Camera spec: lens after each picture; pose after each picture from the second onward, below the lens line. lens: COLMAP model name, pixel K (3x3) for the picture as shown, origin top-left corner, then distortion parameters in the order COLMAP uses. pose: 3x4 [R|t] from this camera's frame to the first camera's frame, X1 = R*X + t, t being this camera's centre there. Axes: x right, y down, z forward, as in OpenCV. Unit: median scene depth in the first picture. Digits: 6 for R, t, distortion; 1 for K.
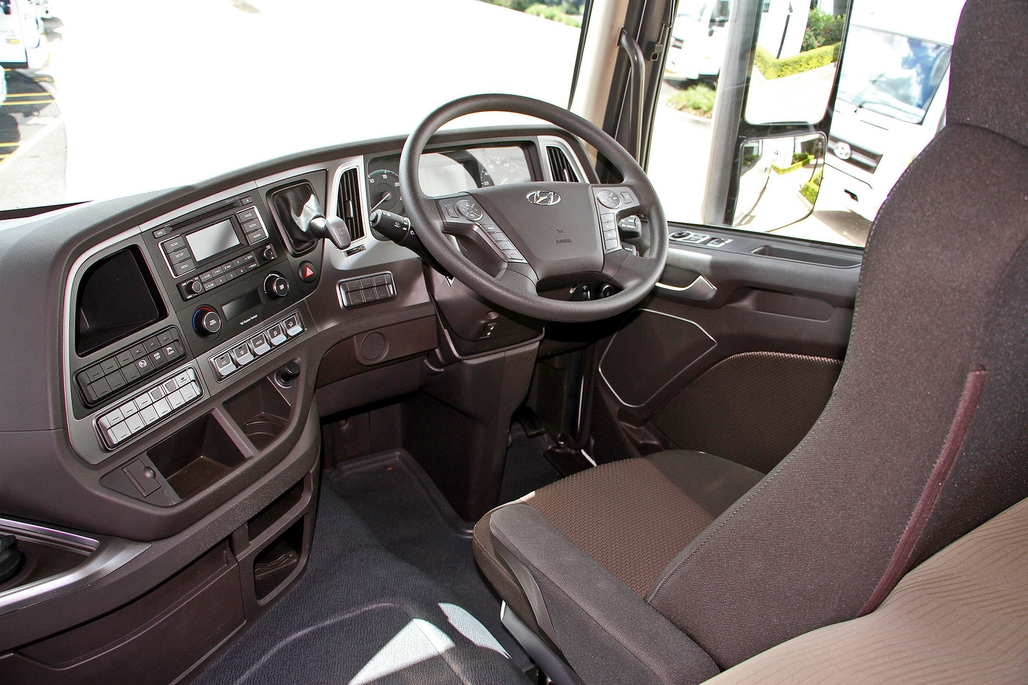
lens RADIAL K [[851.4, 0, 514.0], [0, 851.4, 342.5], [0, 0, 1]] dist [-0.148804, 0.008428]
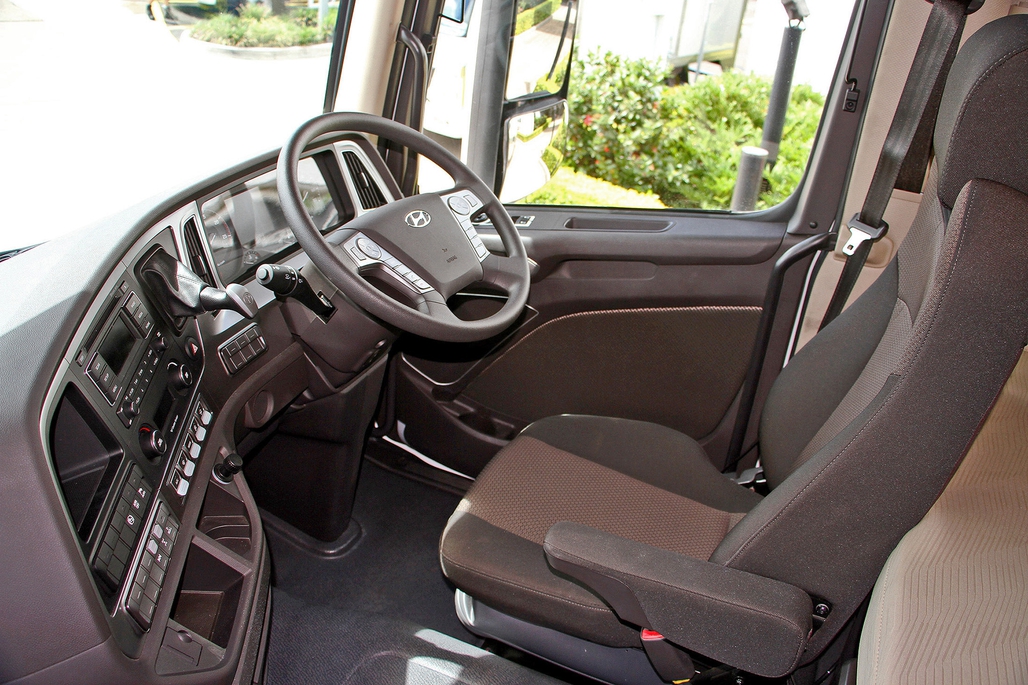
lens RADIAL K [[851.4, 0, 514.0], [0, 851.4, 342.5], [0, 0, 1]] dist [-0.148804, 0.008428]
pose [[0.840082, -0.242542, 0.485217, -0.395735], [0.192714, 0.969568, 0.150996, -0.161710], [-0.507074, -0.033341, 0.861258, 0.084119]]
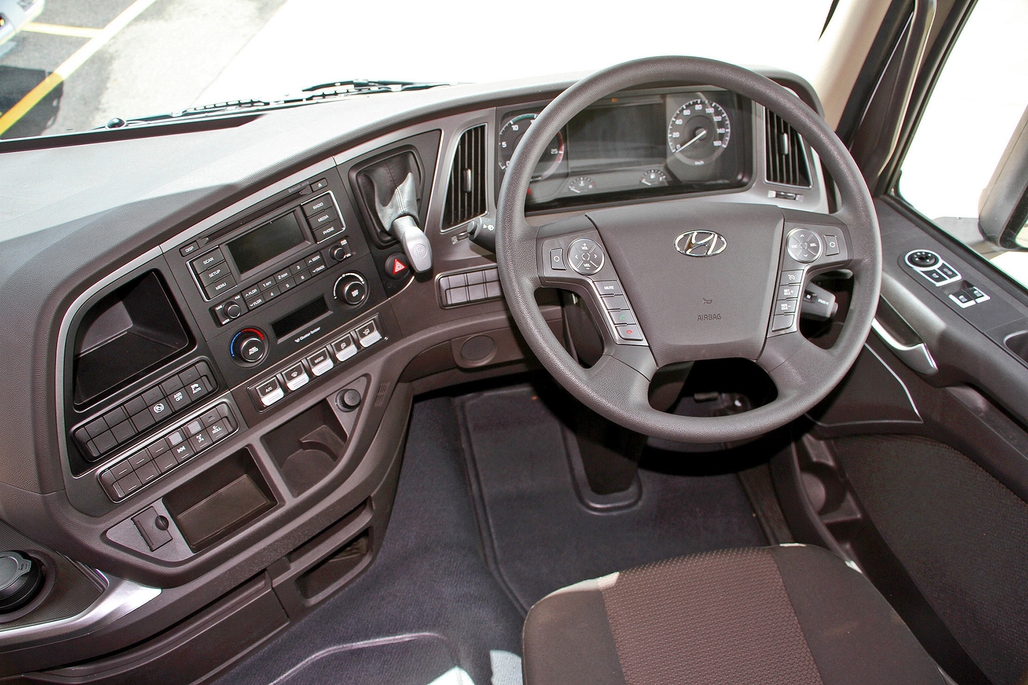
lens RADIAL K [[851.4, 0, 514.0], [0, 851.4, 342.5], [0, 0, 1]] dist [-0.148804, 0.008428]
pose [[0.926914, 0.241993, -0.286827, 0.115420], [-0.130036, 0.924076, 0.359408, -0.334603], [0.352024, -0.295842, 0.888007, 0.301351]]
